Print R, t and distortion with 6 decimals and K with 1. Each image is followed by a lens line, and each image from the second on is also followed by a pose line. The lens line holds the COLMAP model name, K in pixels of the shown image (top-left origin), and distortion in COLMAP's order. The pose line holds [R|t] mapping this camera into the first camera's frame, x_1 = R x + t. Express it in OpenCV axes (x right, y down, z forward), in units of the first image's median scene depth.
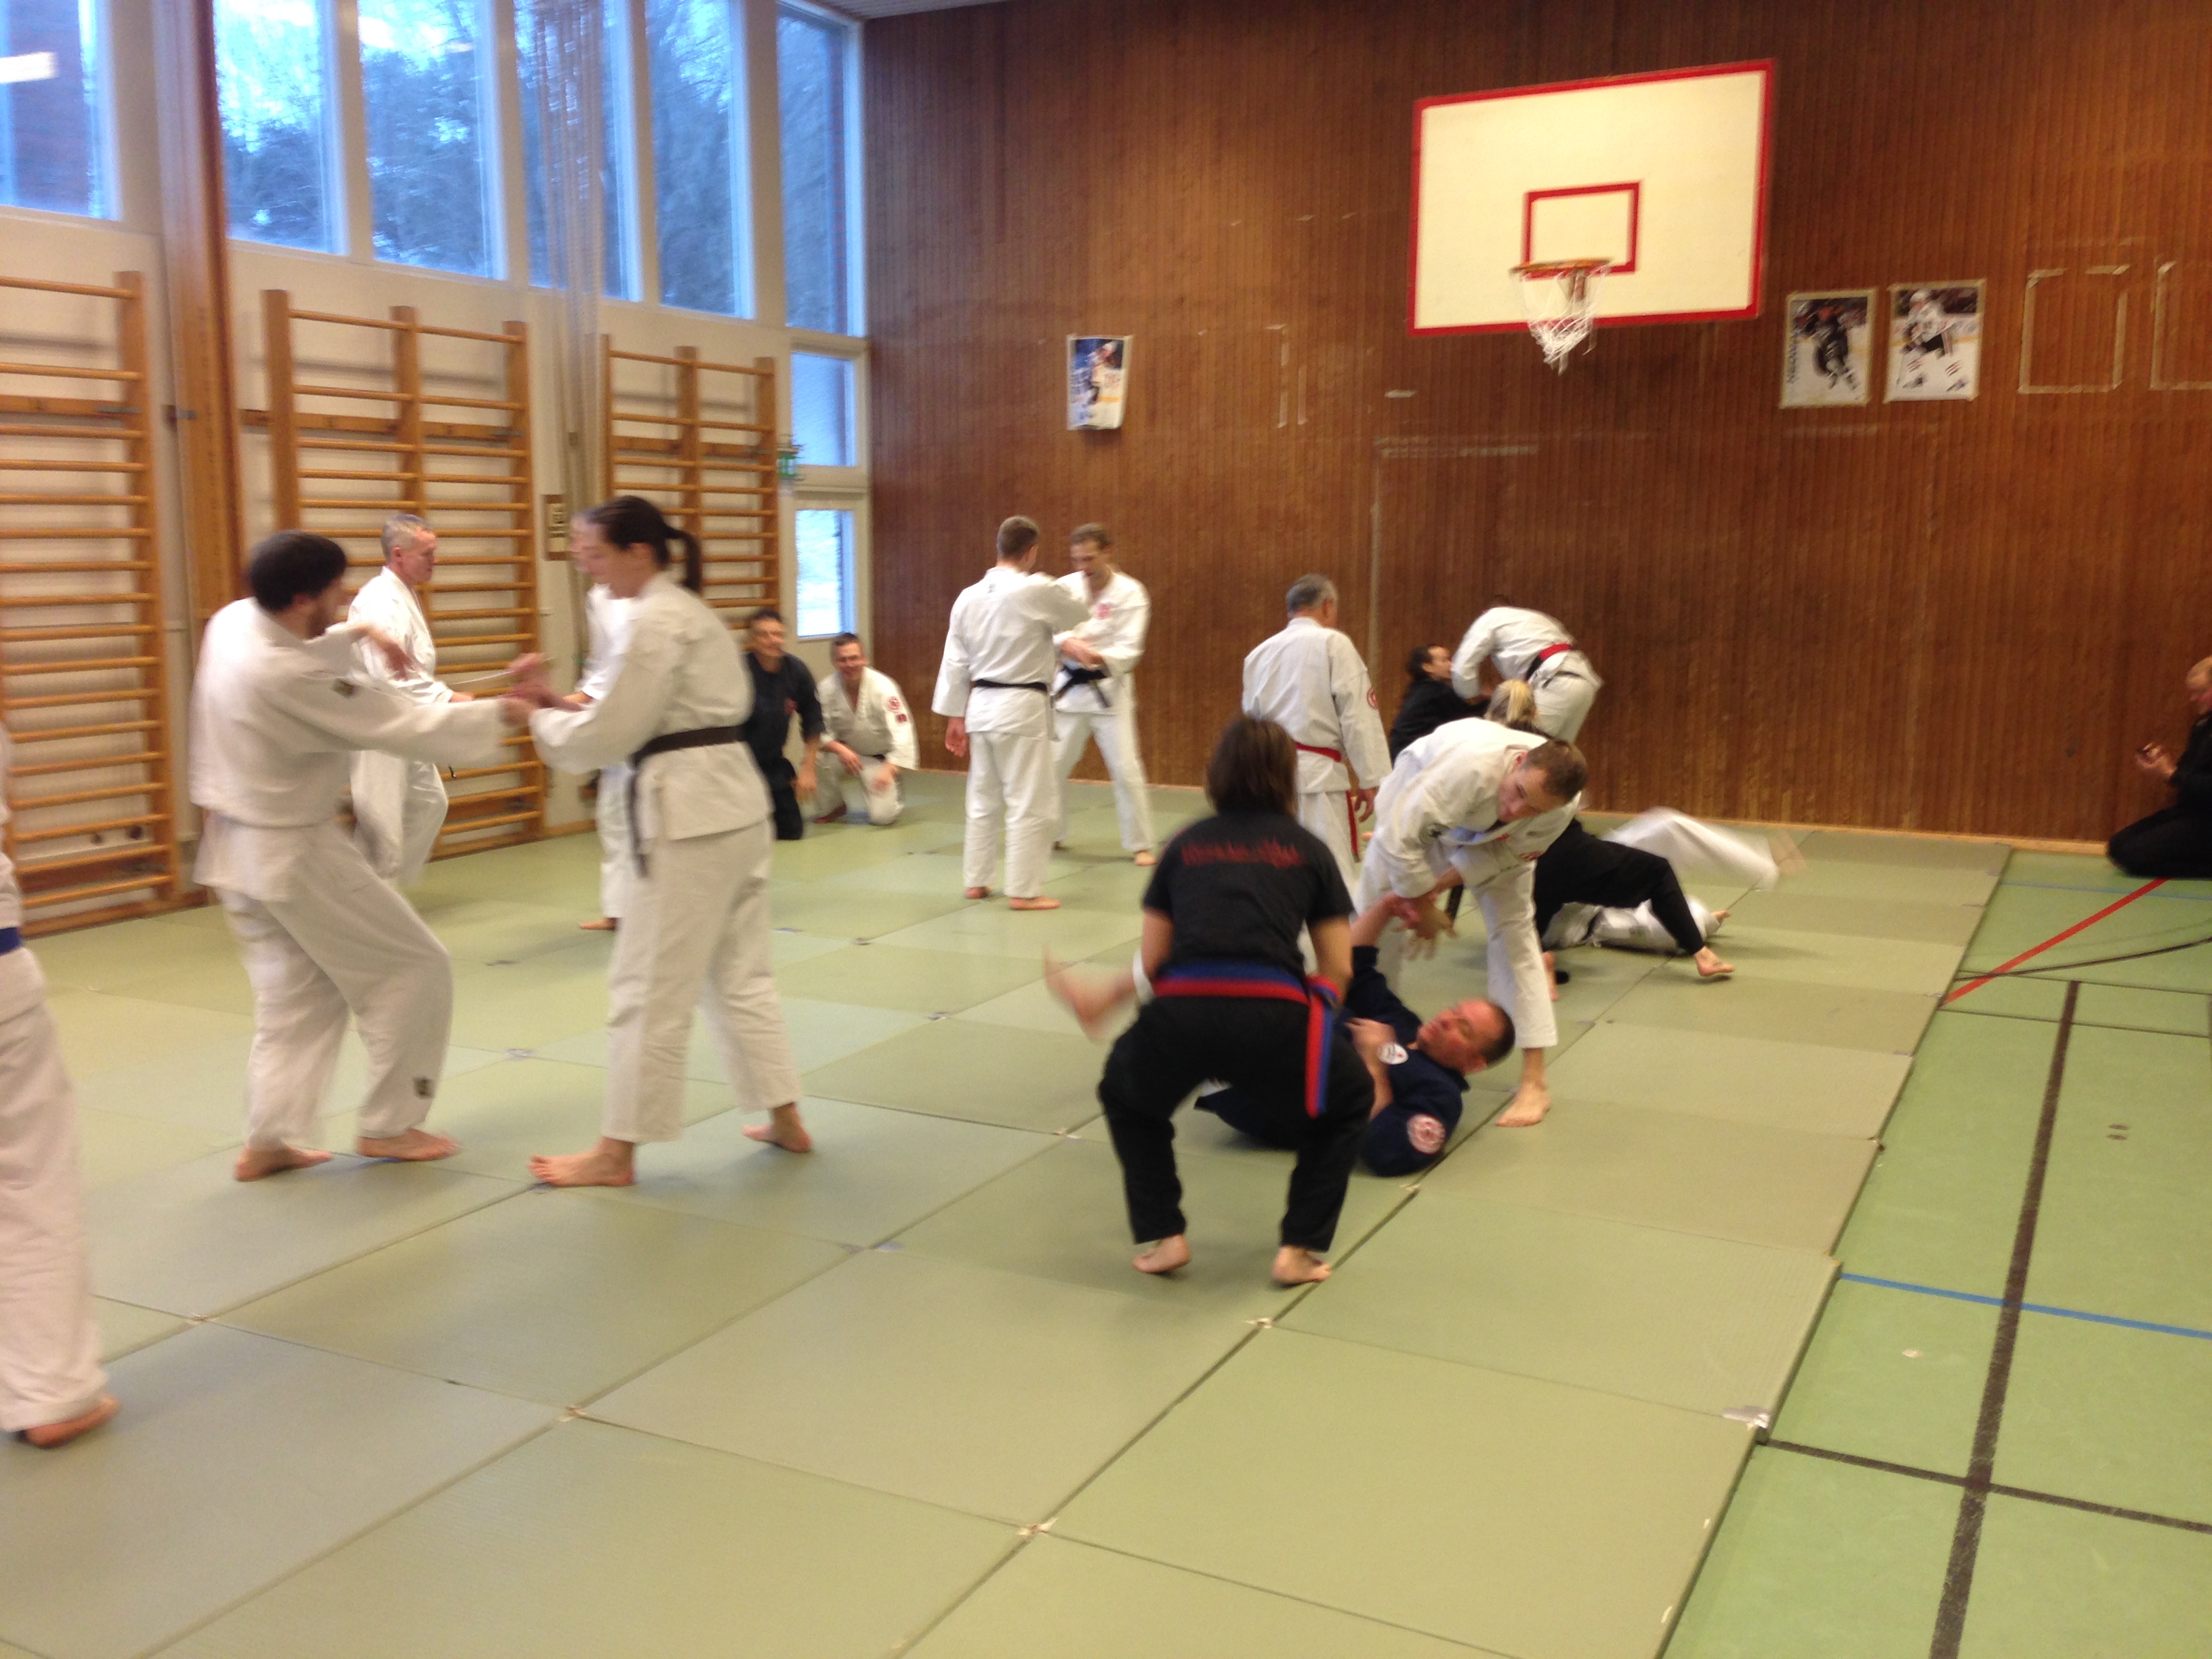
lens RADIAL K [[2003.8, 0, 1106.0], [0, 2003.8, 829.5], [0, 0, 1]] dist [0.116262, -0.194611]
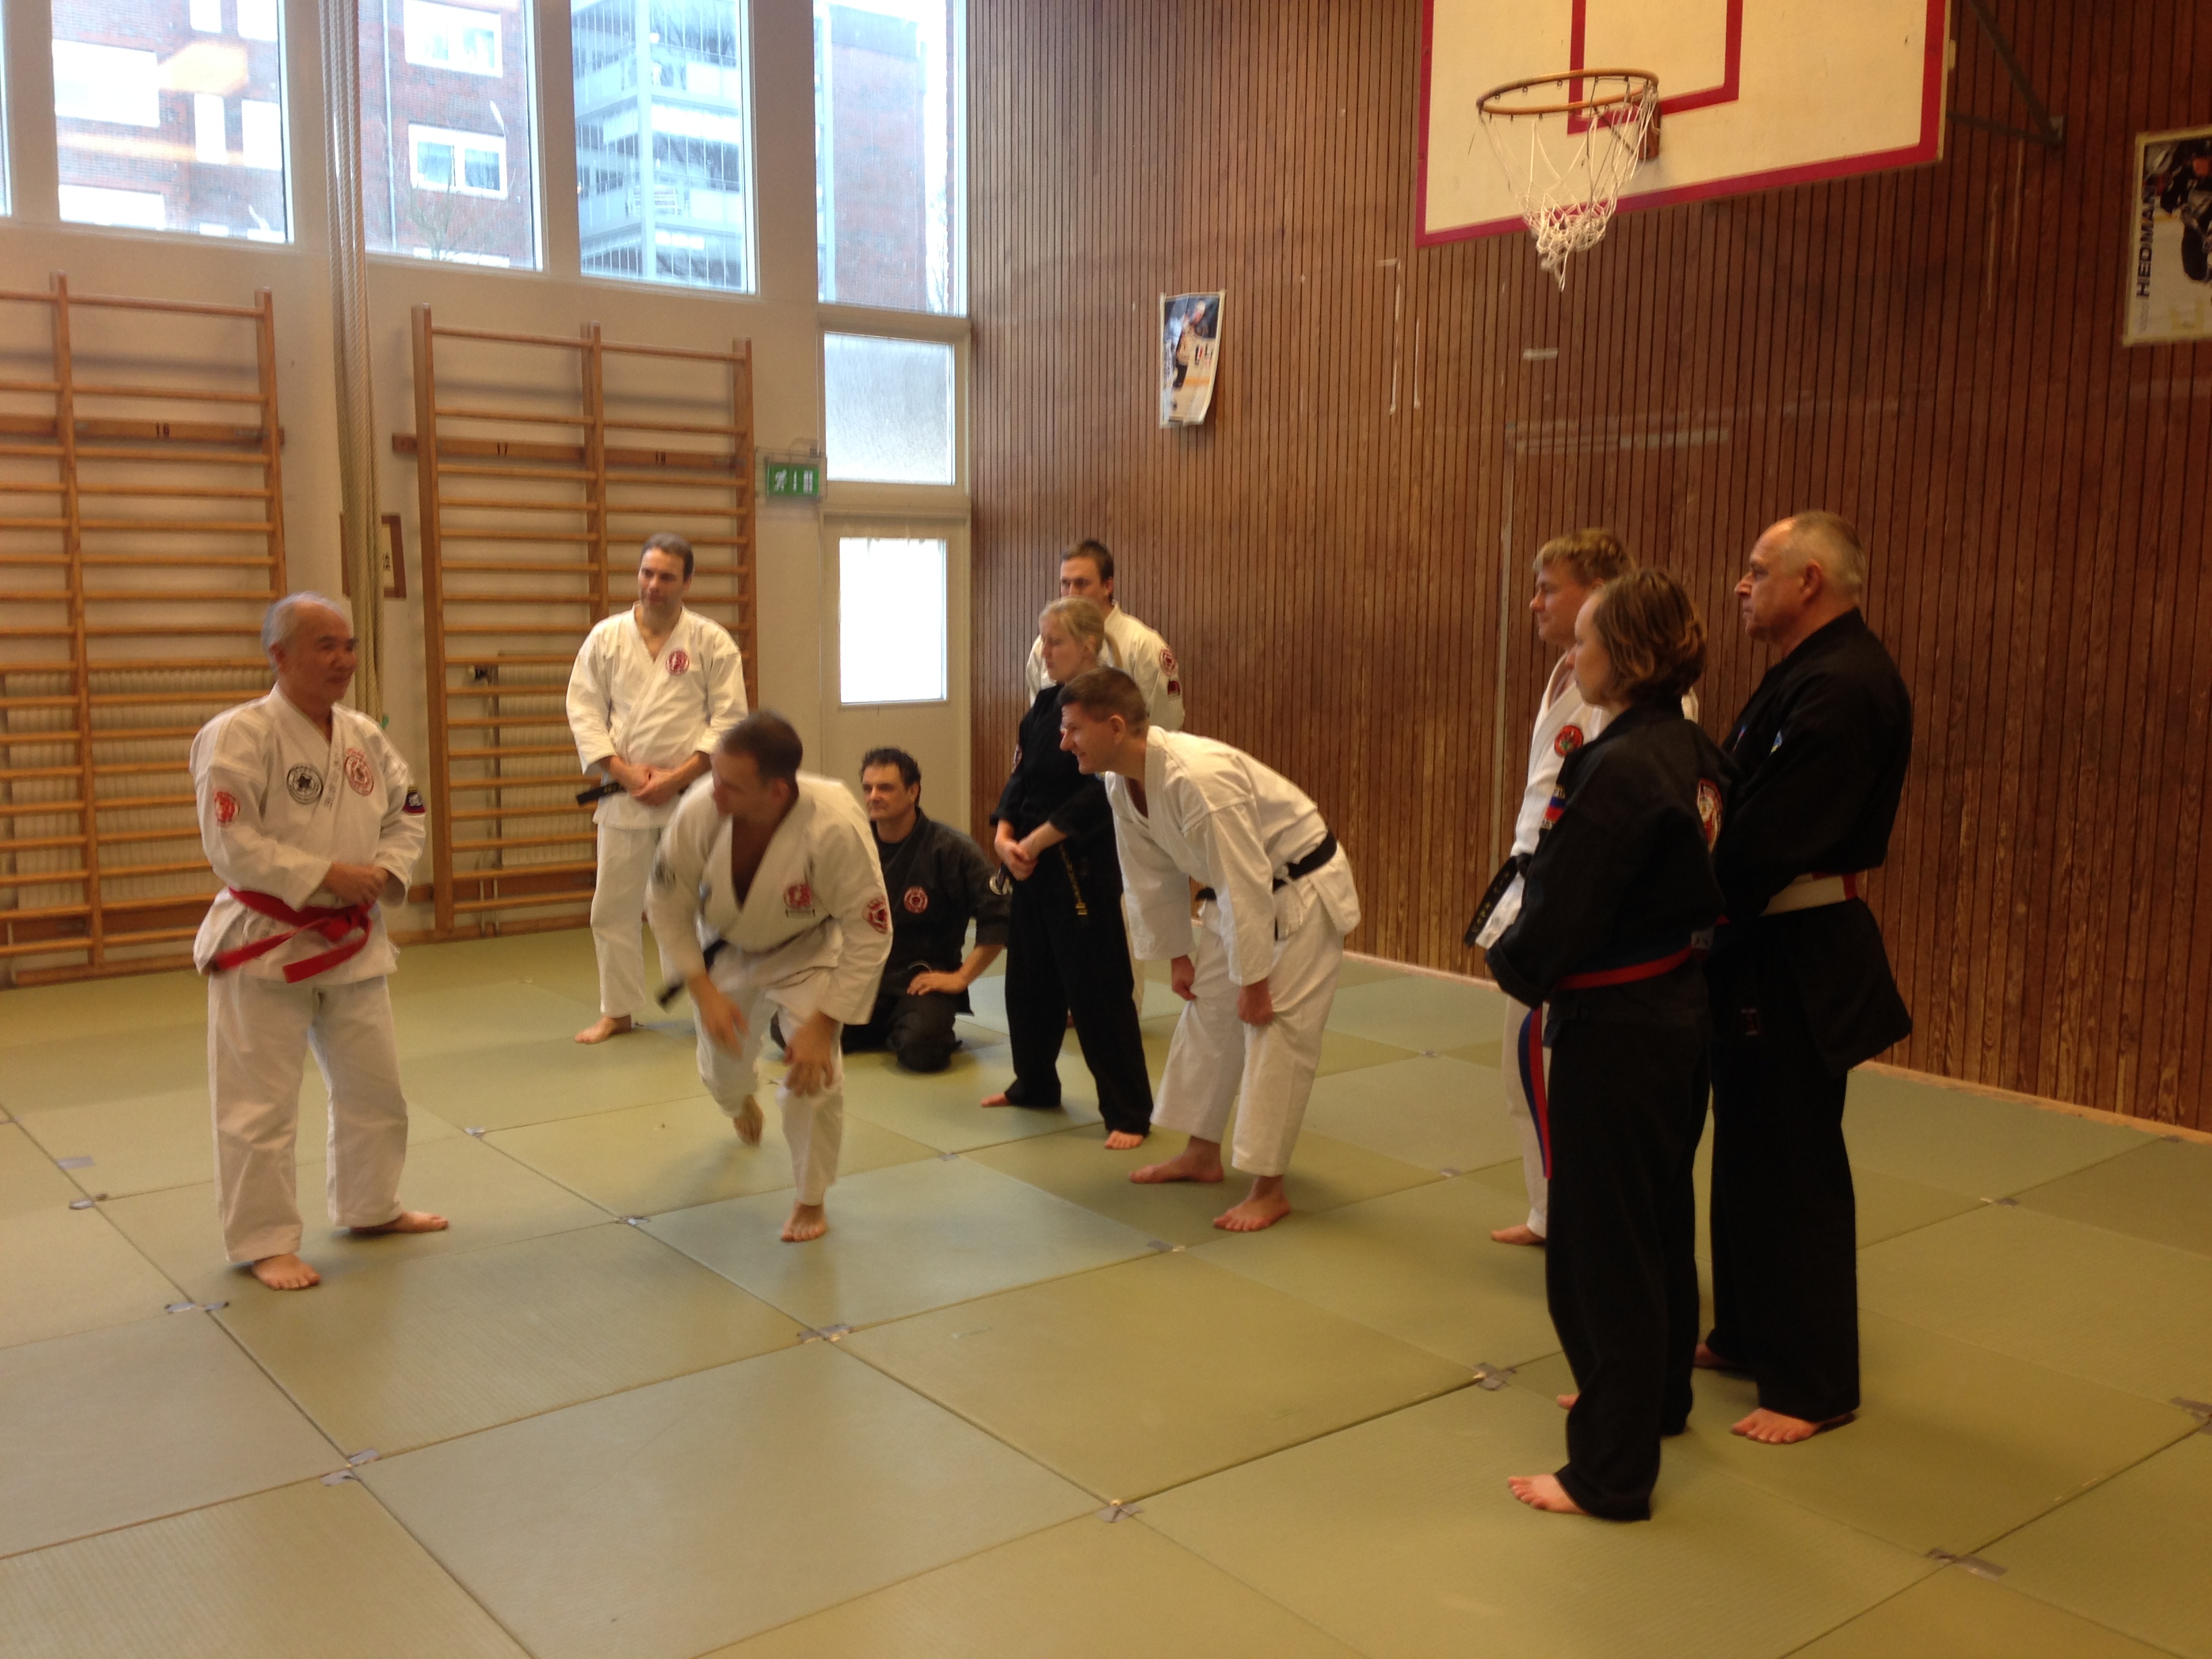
lens RADIAL K [[2009.3, 0, 1106.0], [0, 2009.3, 829.5], [0, 0, 1]] dist [0.139879, -0.246842]
pose [[0.910775, 0.059450, -0.408601, 0.307133], [-0.067889, 0.997674, -0.006166, -0.056752], [0.407284, 0.033355, 0.912692, 0.388101]]
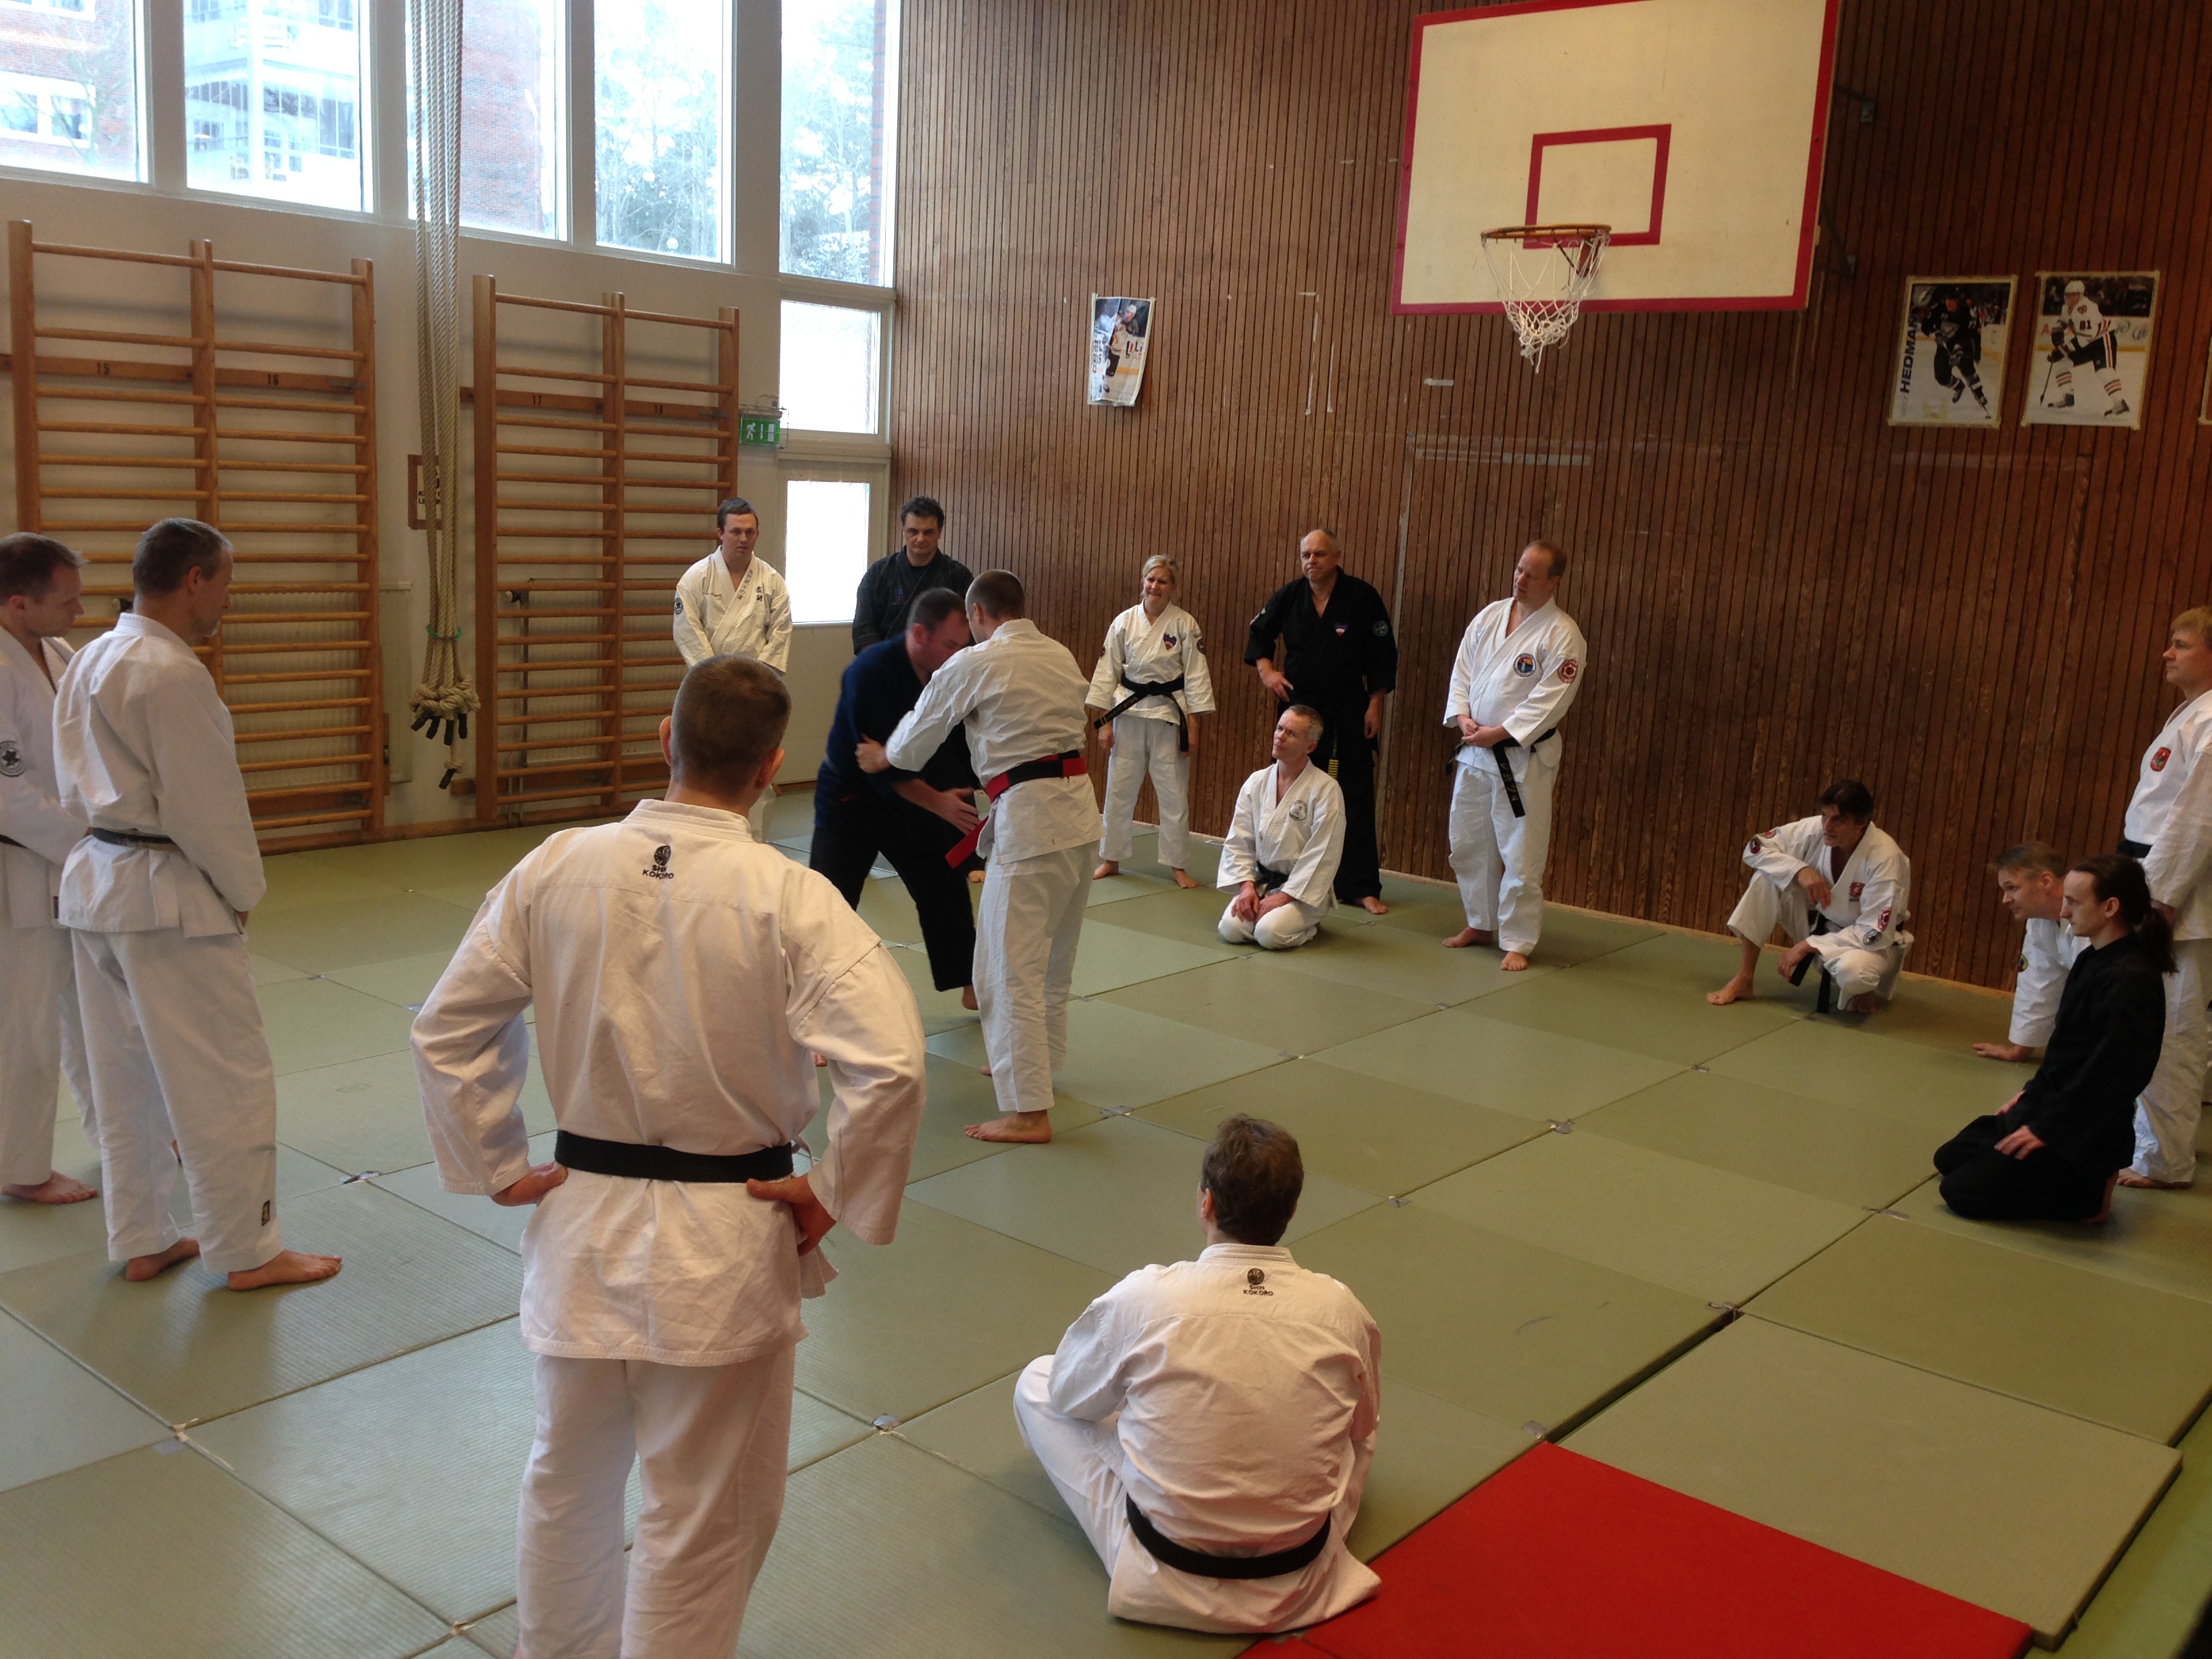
lens RADIAL K [[2003.8, 0, 1106.0], [0, 2003.8, 829.5], [0, 0, 1]] dist [0.116262, -0.194611]
pose [[0.974252, 0.089785, -0.206814, 0.210751], [-0.083706, 0.995767, 0.037976, -0.058646], [0.209348, -0.019686, 0.977643, 0.179589]]
